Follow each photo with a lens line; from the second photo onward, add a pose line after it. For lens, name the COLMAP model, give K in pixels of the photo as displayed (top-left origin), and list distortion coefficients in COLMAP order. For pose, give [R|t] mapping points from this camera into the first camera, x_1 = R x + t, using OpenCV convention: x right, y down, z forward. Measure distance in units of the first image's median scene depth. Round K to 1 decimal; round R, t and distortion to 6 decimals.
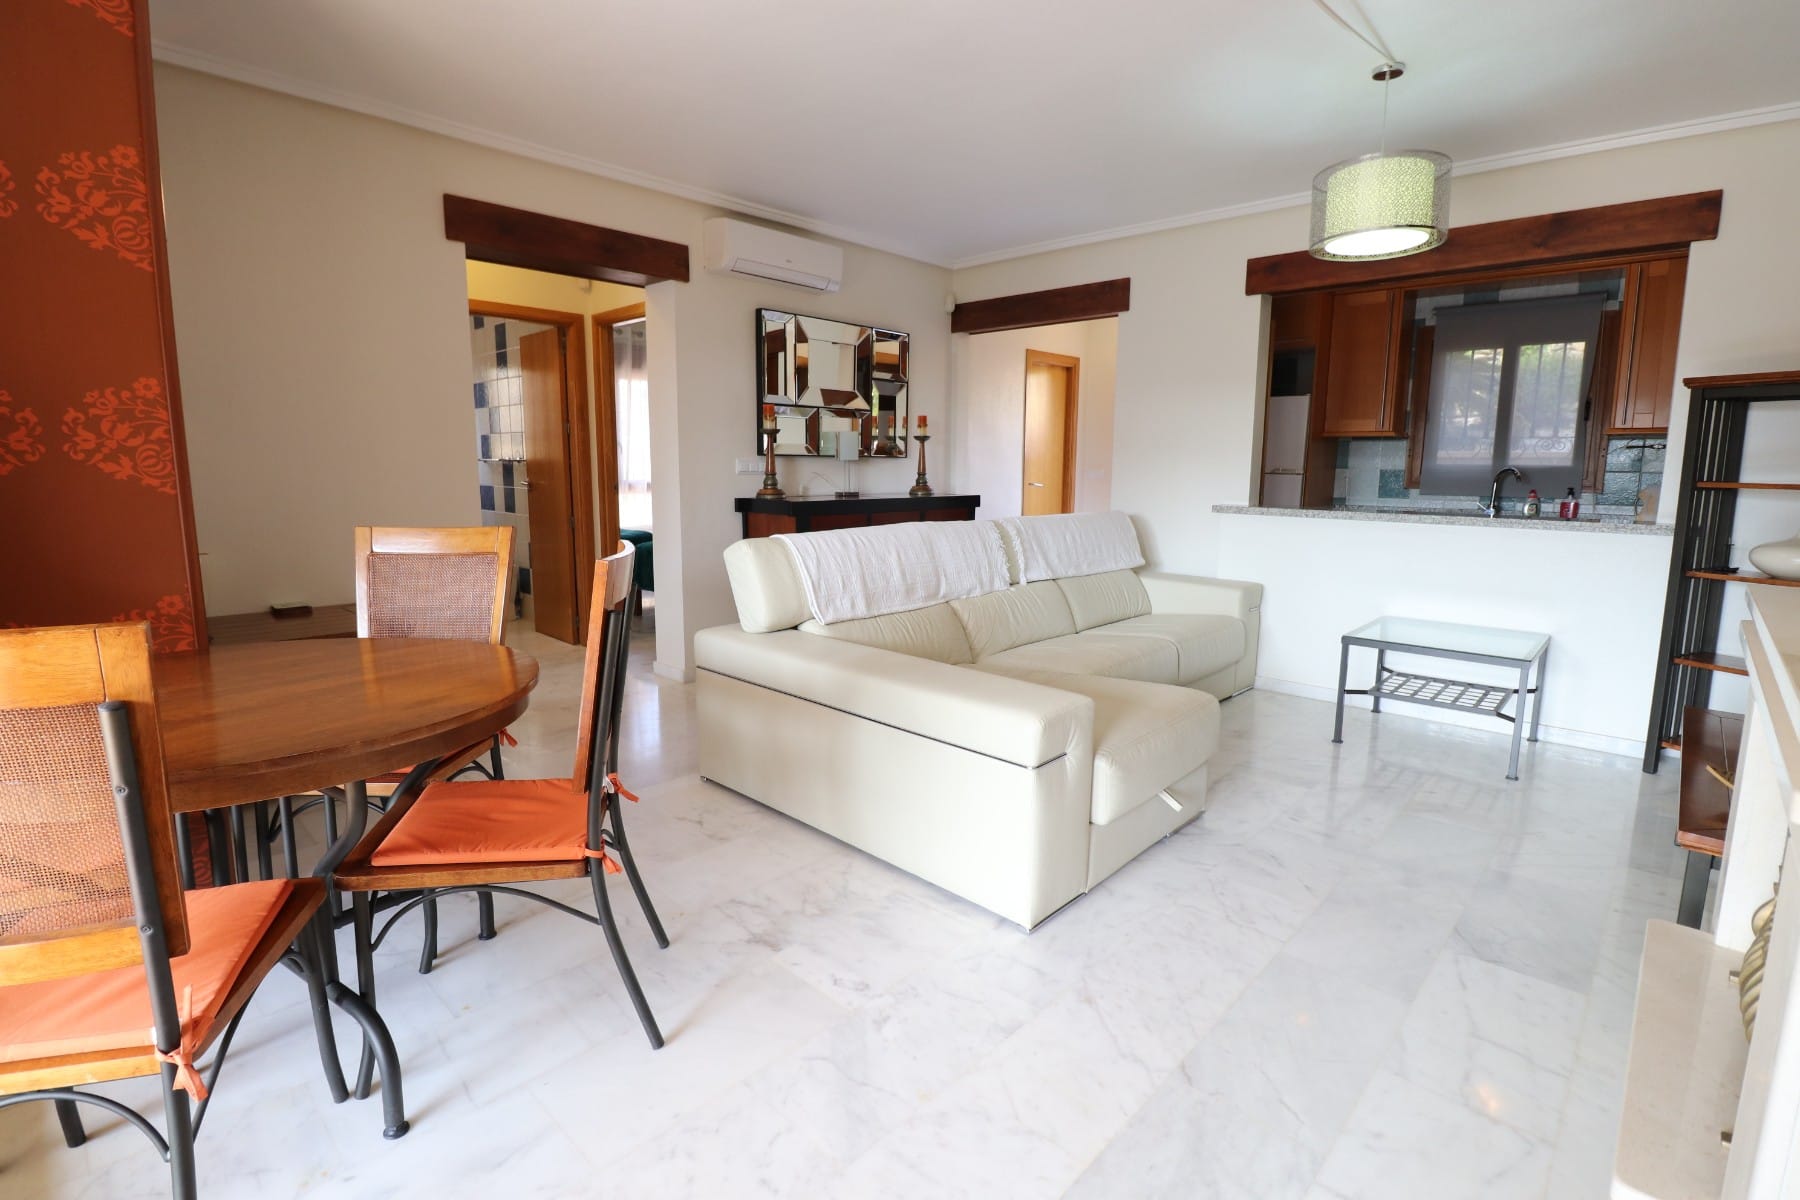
lens RADIAL K [[845.6, 0, 903.5], [0, 845.6, 588.2], [0, 0, 1]] dist [0.000000, -0.007320]
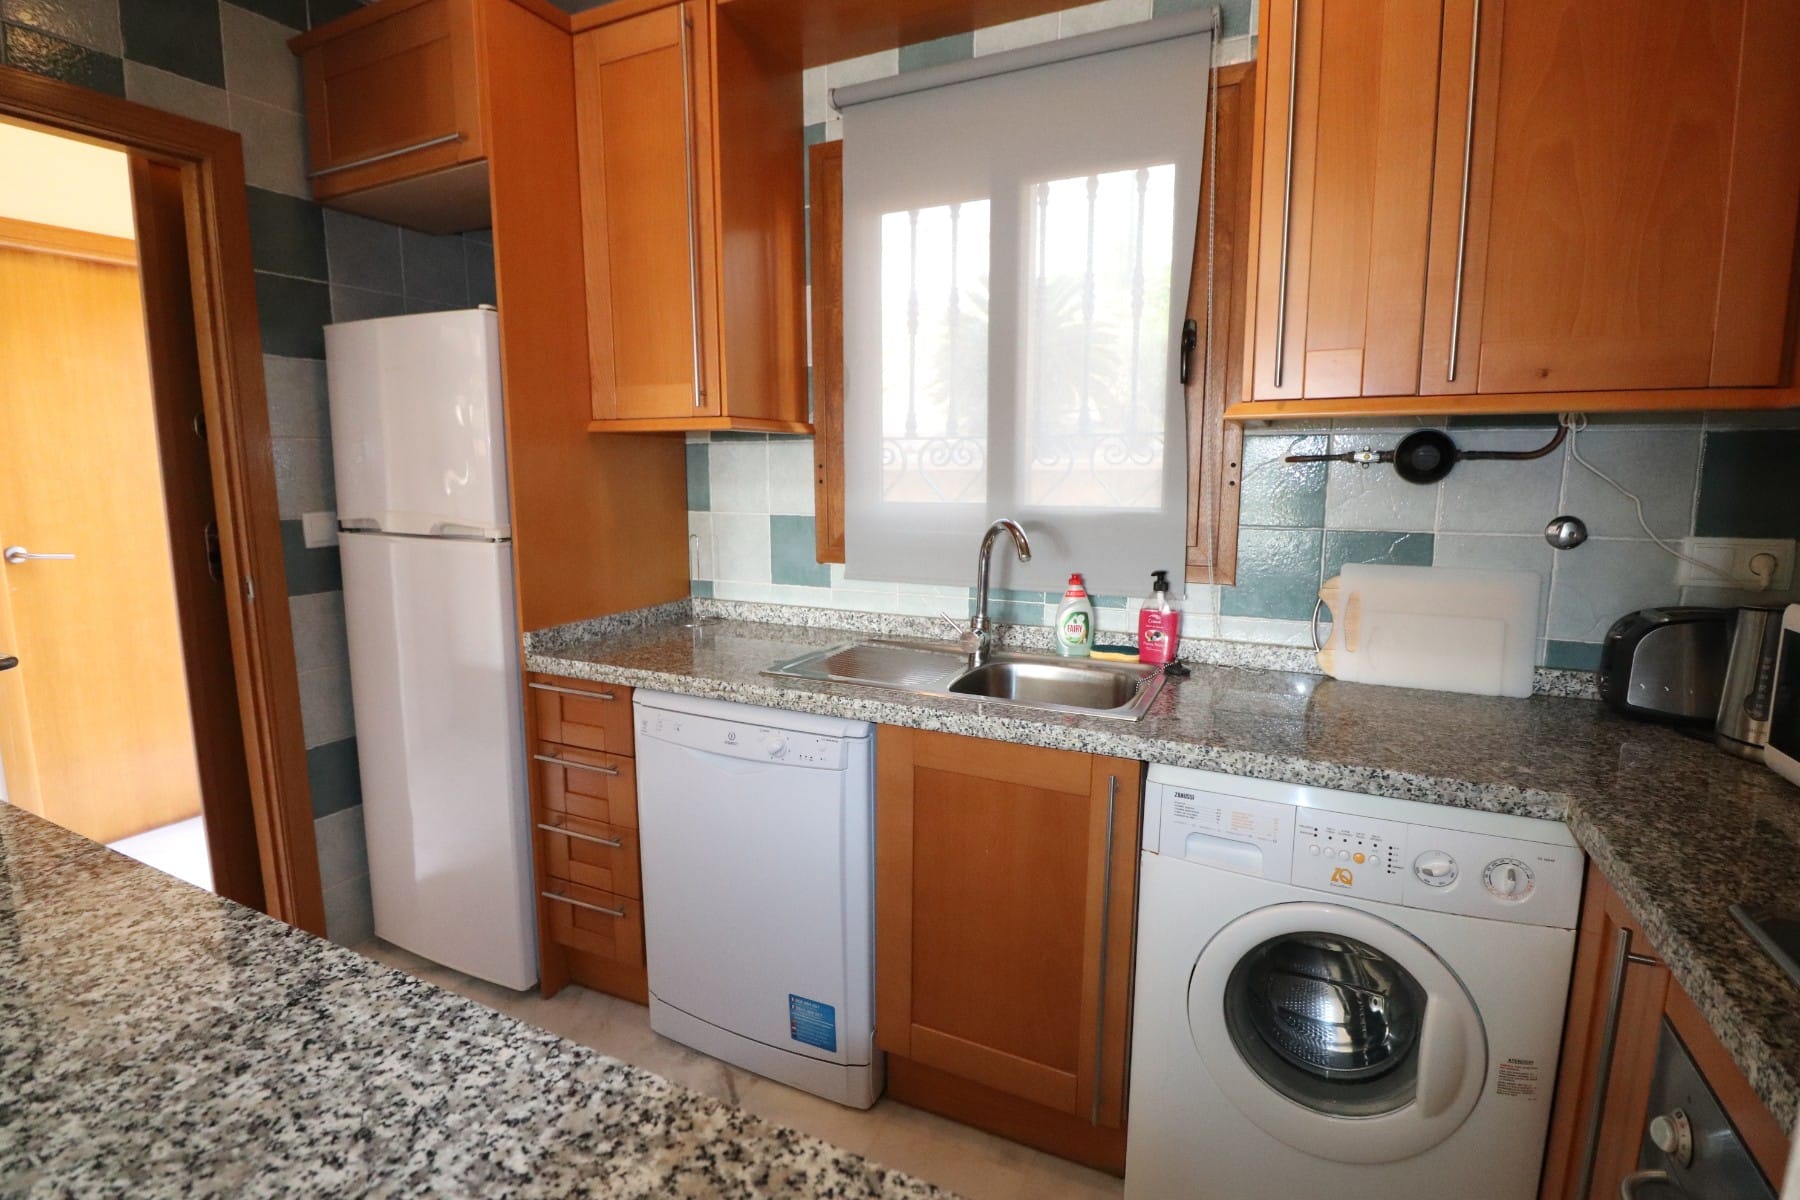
lens RADIAL K [[845.6, 0, 903.5], [0, 845.6, 588.2], [0, 0, 1]] dist [0.000000, -0.007320]
pose [[0.954339, -0.052841, 0.294014, 0.570080], [0.053147, 0.998562, 0.006957, -0.118270], [-0.293959, 0.008987, 0.955776, 0.675497]]
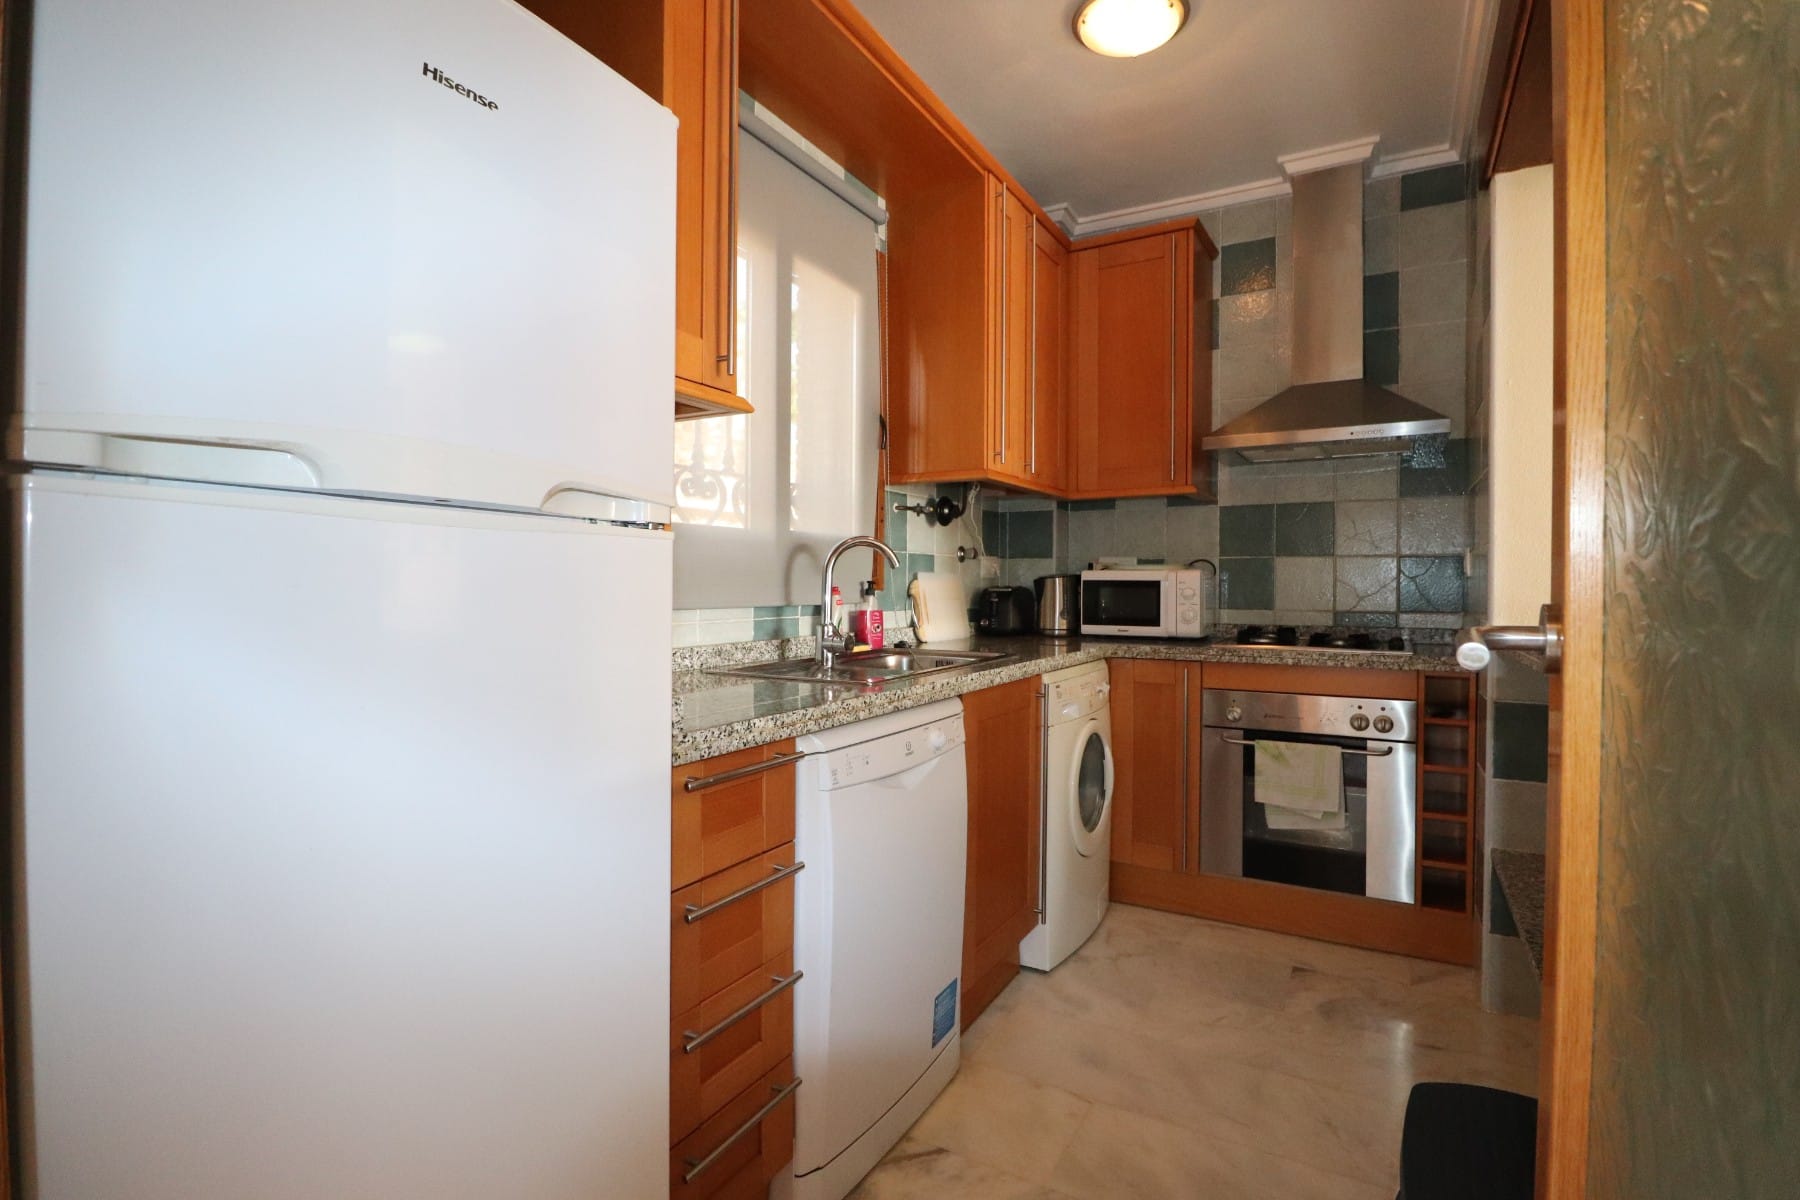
lens RADIAL K [[845.6, 0, 903.5], [0, 845.6, 588.2], [0, 0, 1]] dist [0.000000, -0.007320]
pose [[-0.240633, -0.012244, 0.970539, 0.300042], [0.135633, 0.989685, 0.046114, -0.133110], [-0.961093, 0.142733, -0.236491, 1.083612]]
